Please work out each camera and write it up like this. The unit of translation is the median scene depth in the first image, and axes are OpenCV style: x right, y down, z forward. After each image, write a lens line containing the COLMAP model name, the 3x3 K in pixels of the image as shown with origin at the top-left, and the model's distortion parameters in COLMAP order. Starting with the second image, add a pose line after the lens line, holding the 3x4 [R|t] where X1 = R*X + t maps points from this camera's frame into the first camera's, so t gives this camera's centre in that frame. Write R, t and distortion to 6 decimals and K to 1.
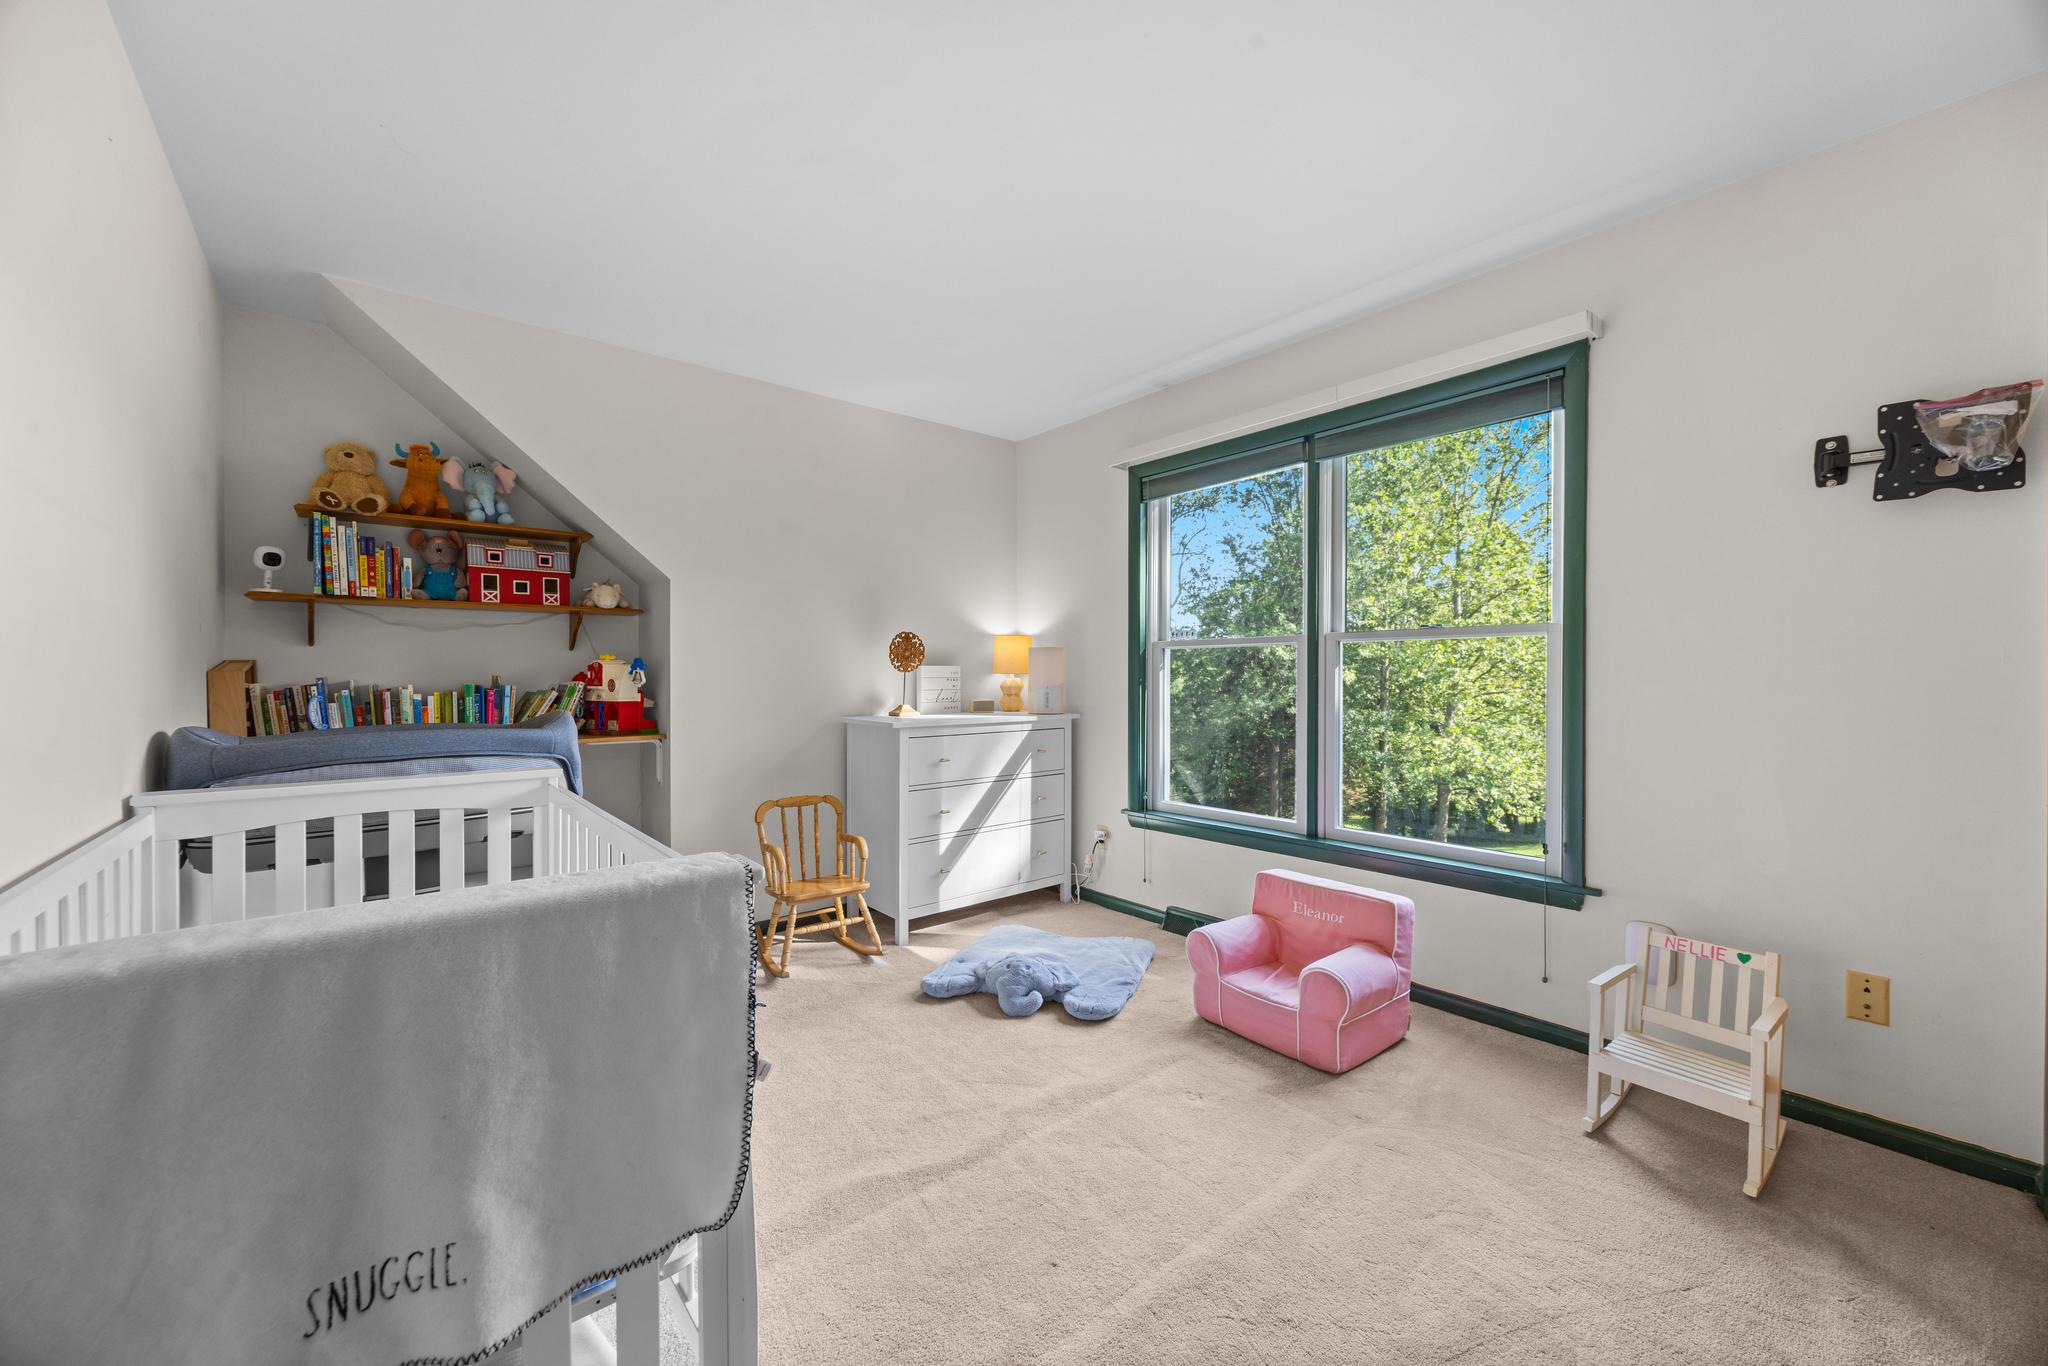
lens RADIAL K [[776.4, 0, 1022.4], [0, 776.4, 685.1], [0, 0, 1]] dist [0.005665, -0.000673]
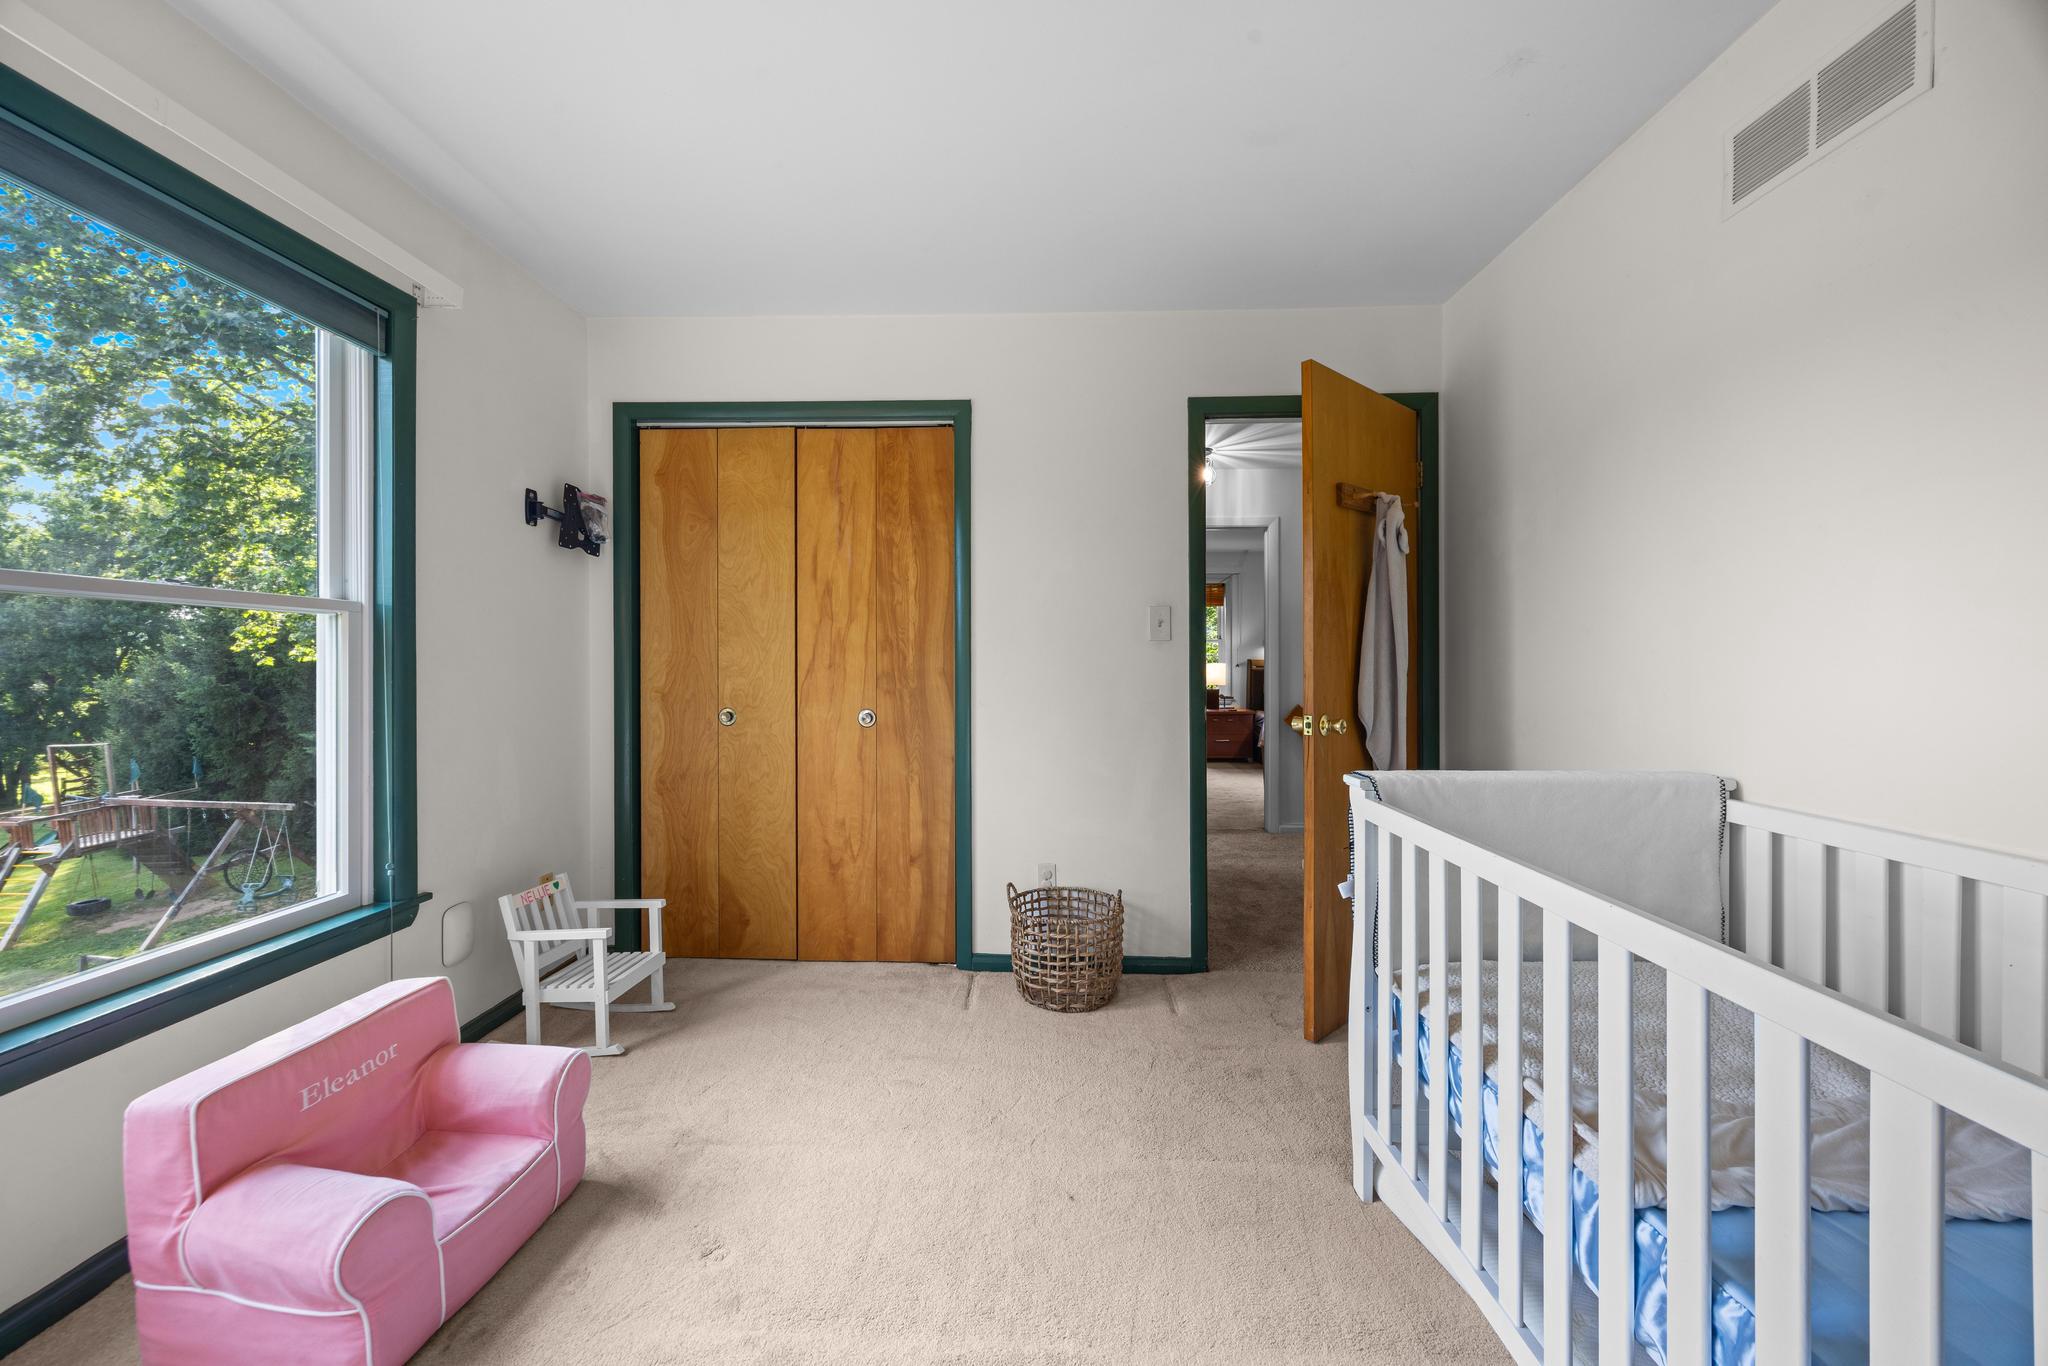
lens RADIAL K [[776.4, 0, 1019.1], [0, 776.4, 667.6], [0, 0, 1]] dist [0.005665, -0.000673]
pose [[-0.739035, -0.005612, 0.673643, -0.498890], [0.004897, 0.999894, 0.013701, -0.022711], [-0.673649, 0.013424, -0.738930, 1.428585]]
